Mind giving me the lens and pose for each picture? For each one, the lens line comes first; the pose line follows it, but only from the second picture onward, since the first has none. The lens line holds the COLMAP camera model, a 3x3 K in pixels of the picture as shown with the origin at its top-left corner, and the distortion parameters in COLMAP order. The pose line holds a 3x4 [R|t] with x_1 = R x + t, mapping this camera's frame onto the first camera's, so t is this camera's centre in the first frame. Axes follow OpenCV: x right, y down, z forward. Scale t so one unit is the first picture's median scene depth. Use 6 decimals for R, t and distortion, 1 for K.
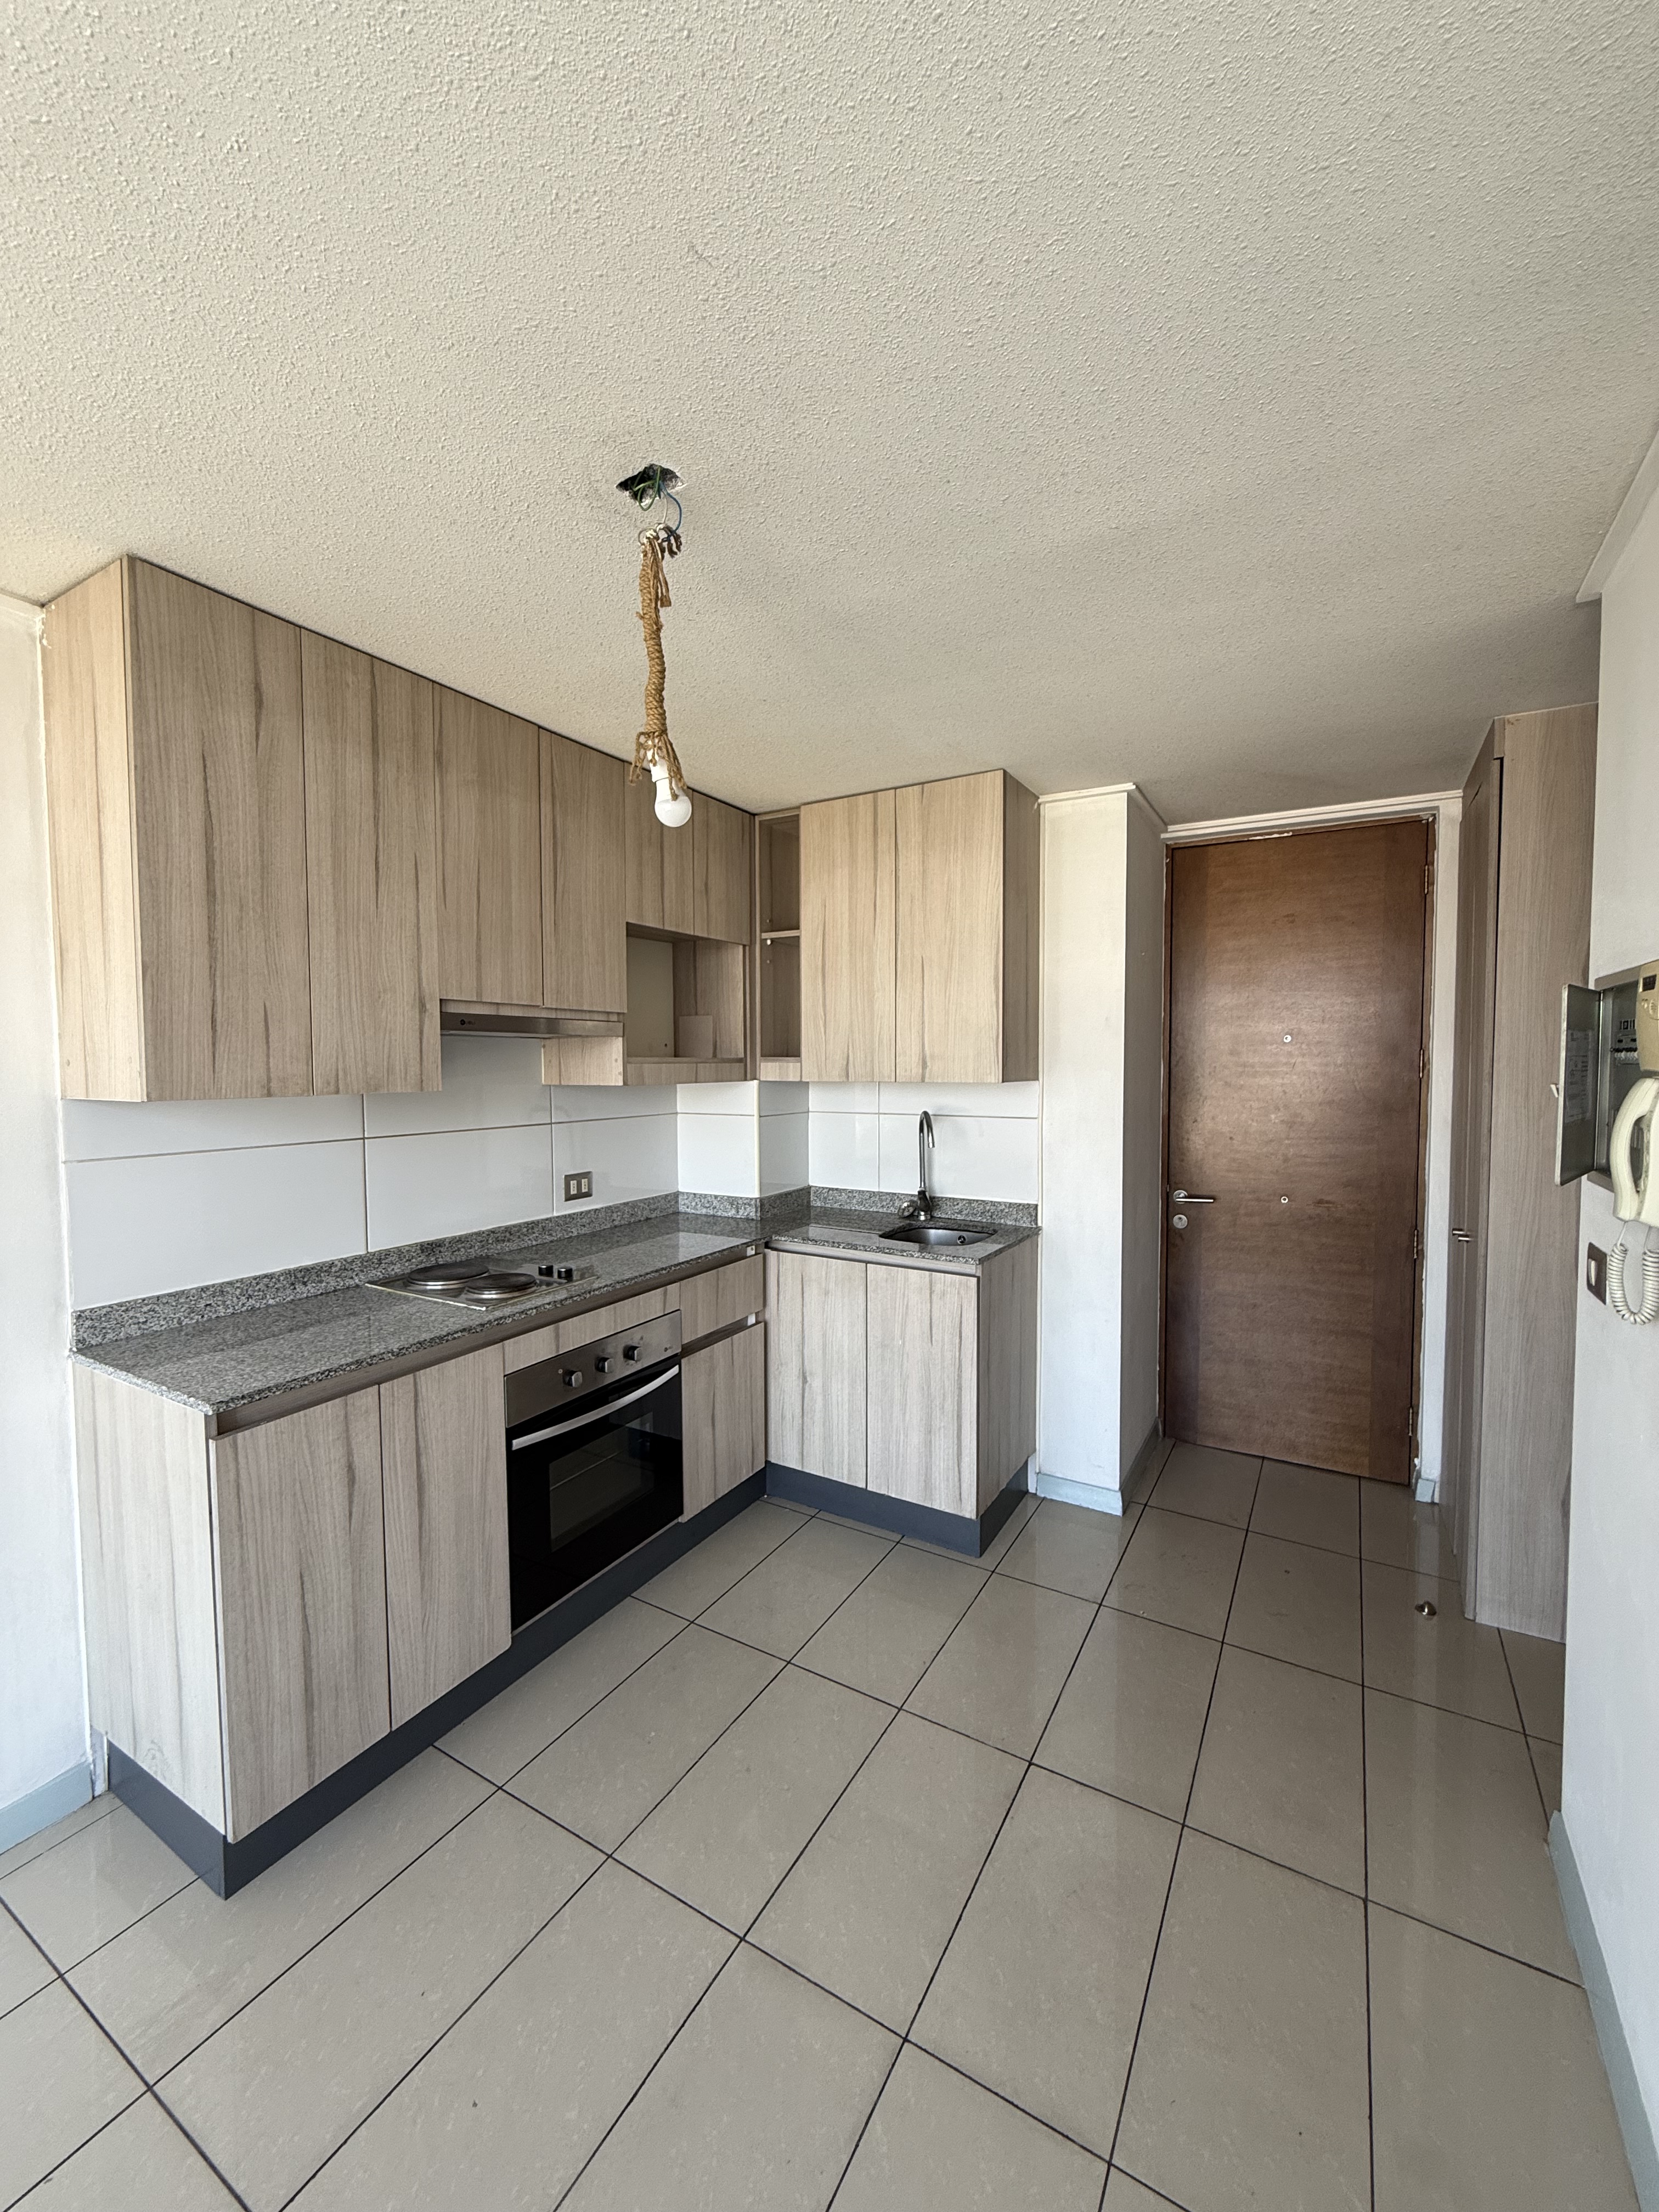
lens RADIAL K [[877.9, 0, 839.5], [0, 877.9, 1105.0], [0, 0, 1]] dist [-0.001199, -0.000495]
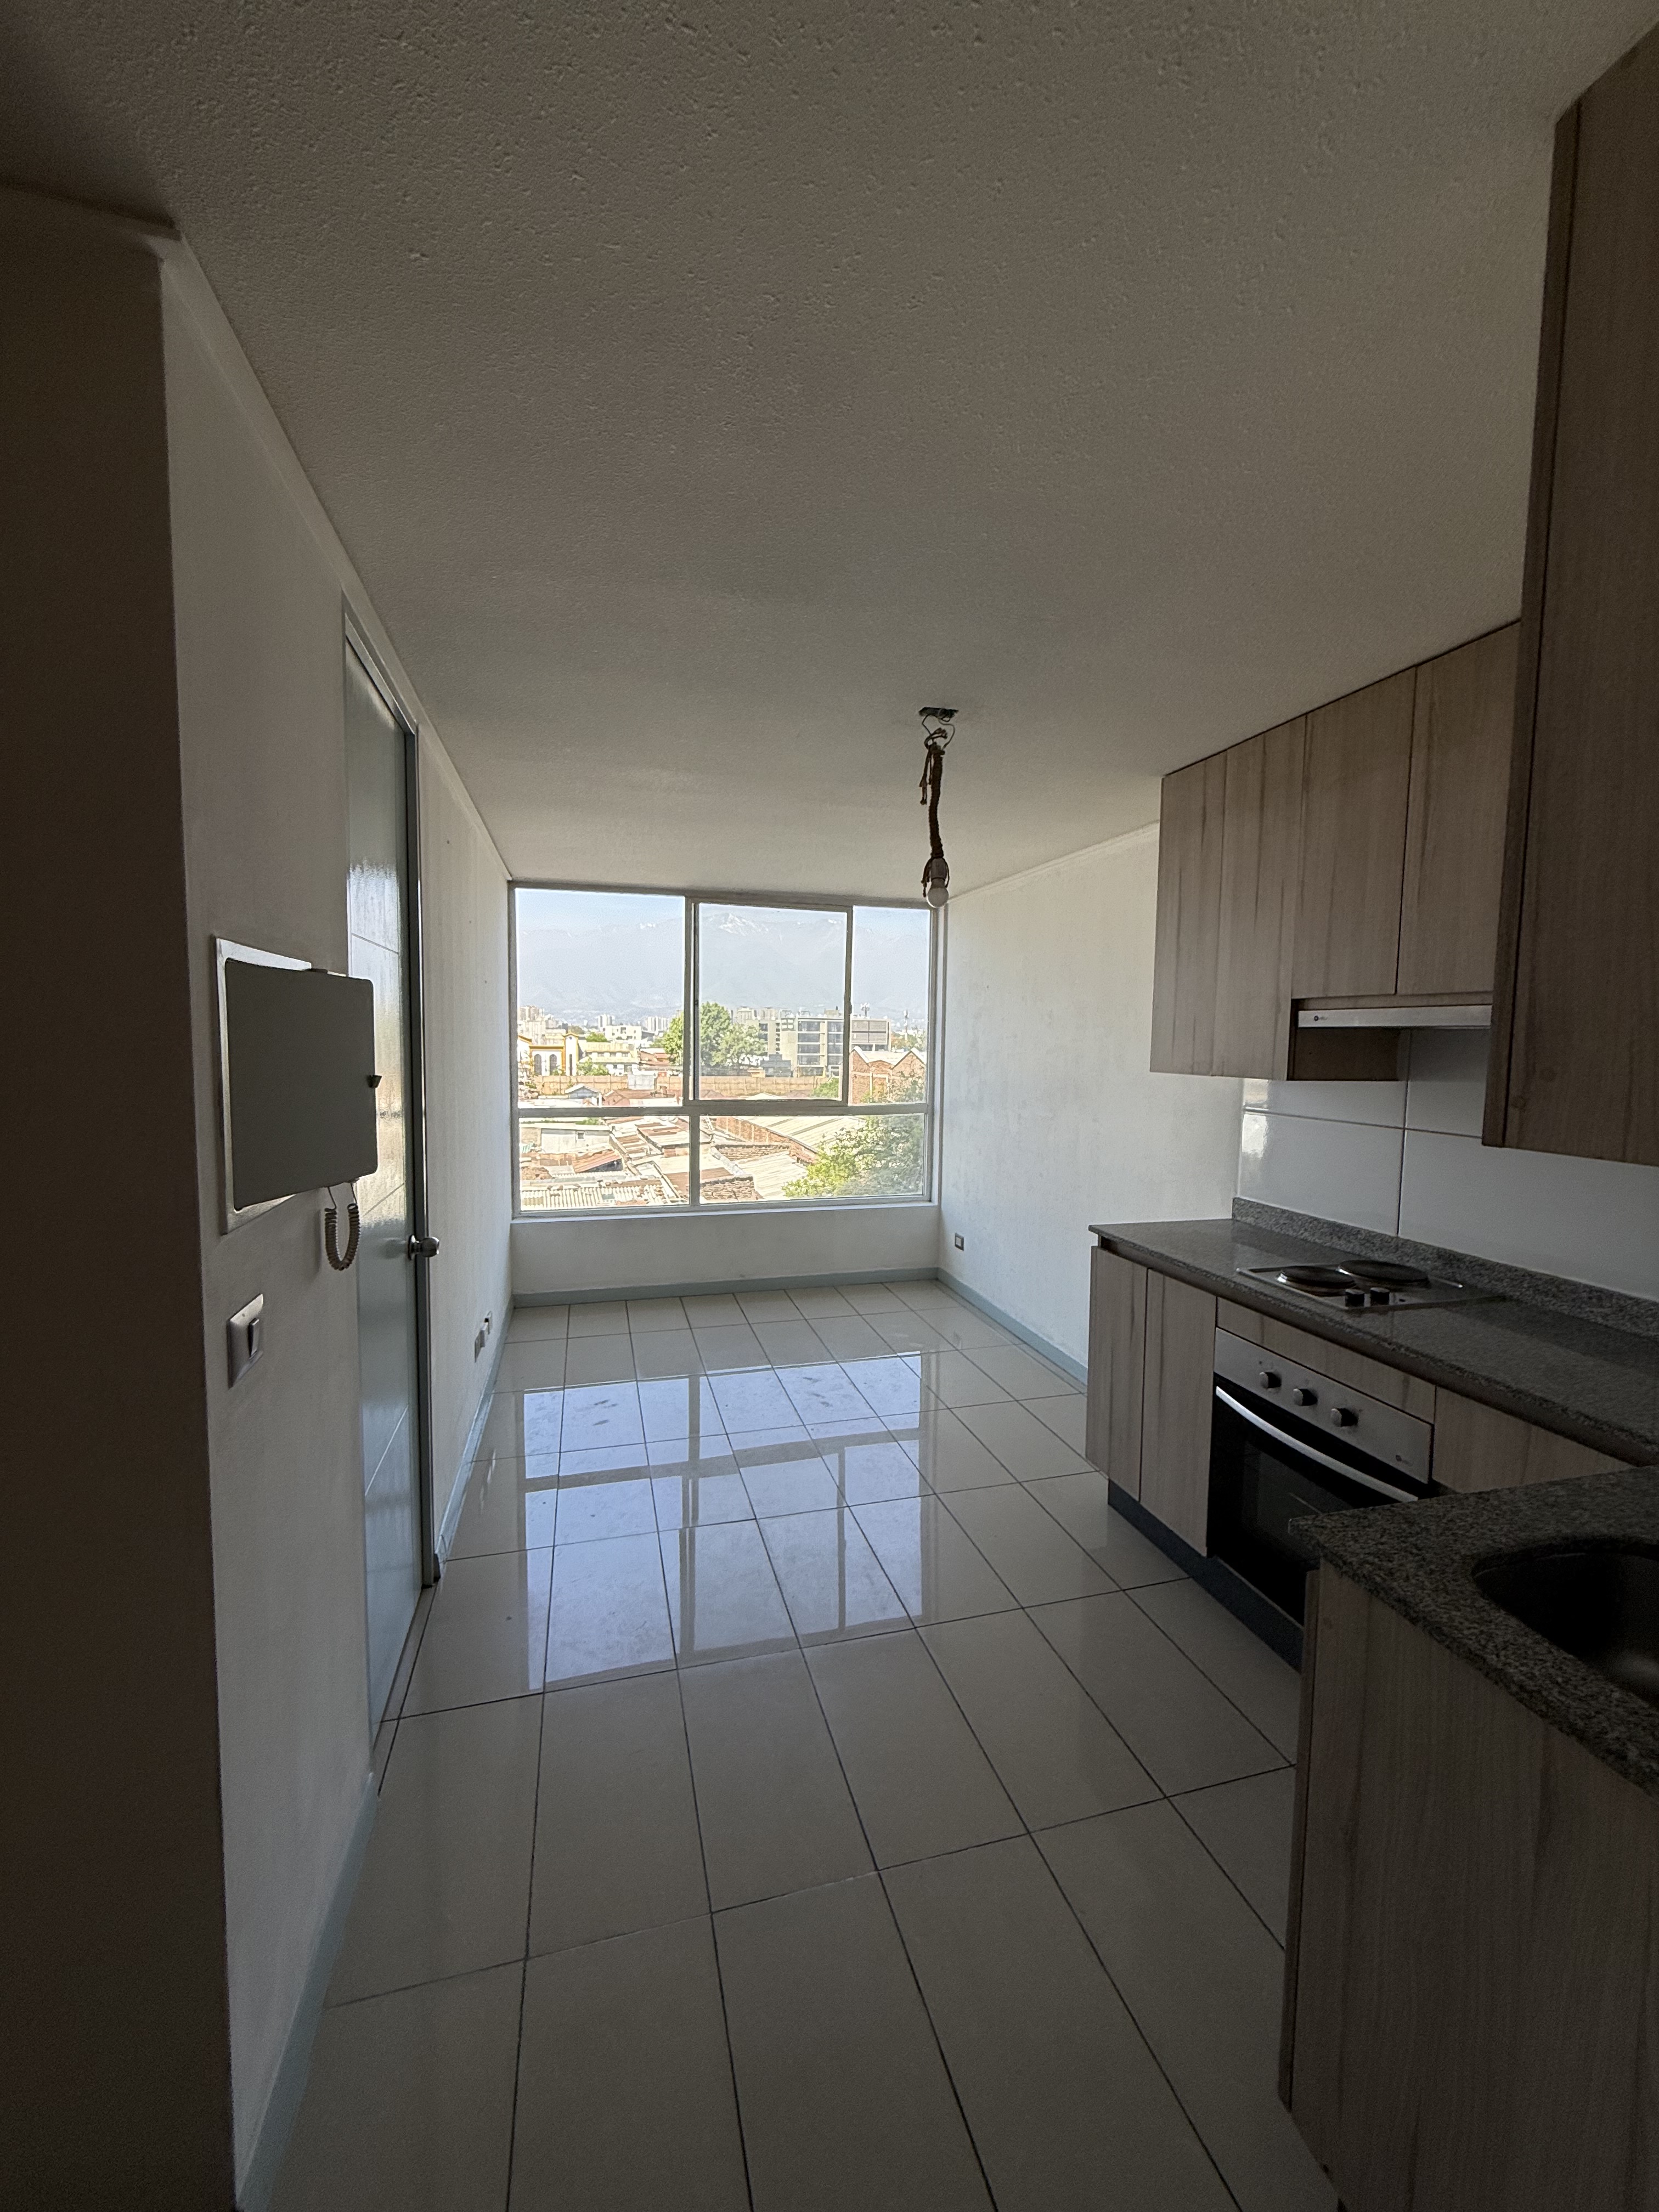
lens RADIAL K [[877.9, 0, 826.8], [0, 877.9, 1103.1], [0, 0, 1]] dist [-0.001199, -0.000495]
pose [[-0.698884, 0.050882, -0.713423, 0.556097], [-0.043818, 0.992547, 0.113715, -0.066110], [0.713891, 0.110735, -0.691446, 0.987378]]
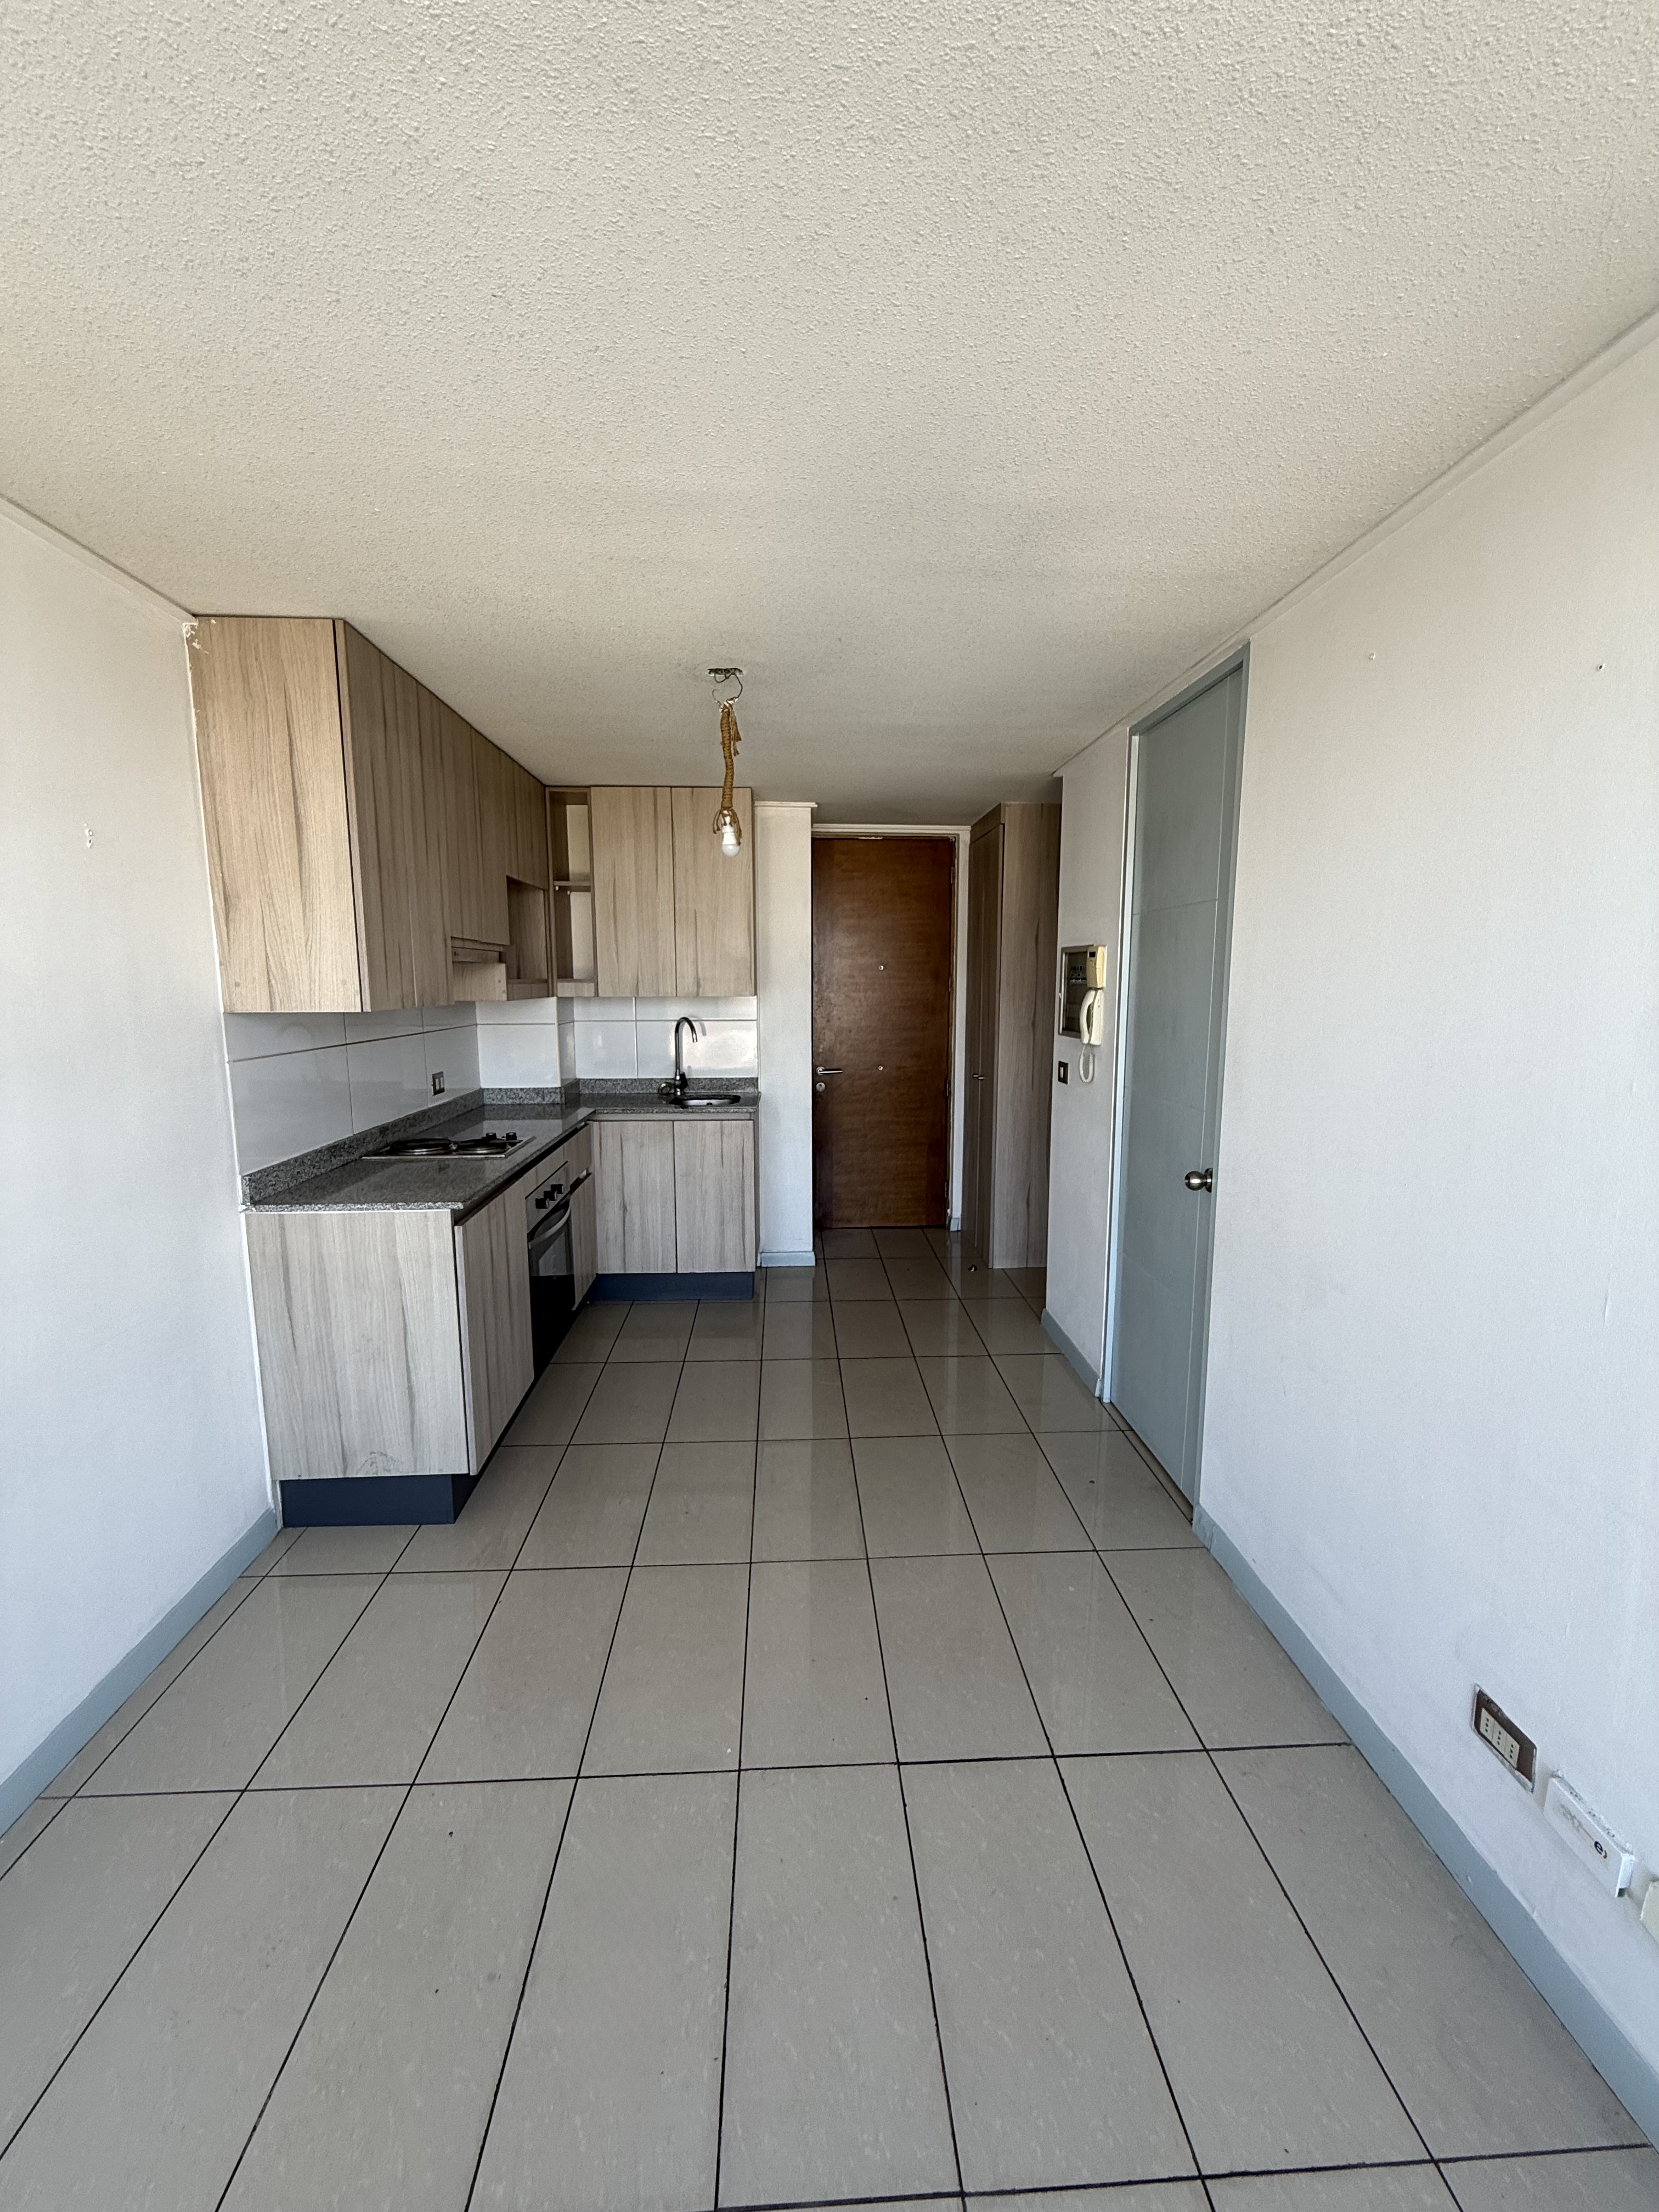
lens RADIAL K [[877.9, 0, 832.5], [0, 877.9, 1105.4], [0, 0, 1]] dist [-0.001199, -0.000495]
pose [[0.834383, -0.076444, 0.545859, -0.524667], [0.025398, 0.994616, 0.100466, 0.013306], [-0.550600, -0.069963, 0.831832, -0.351092]]
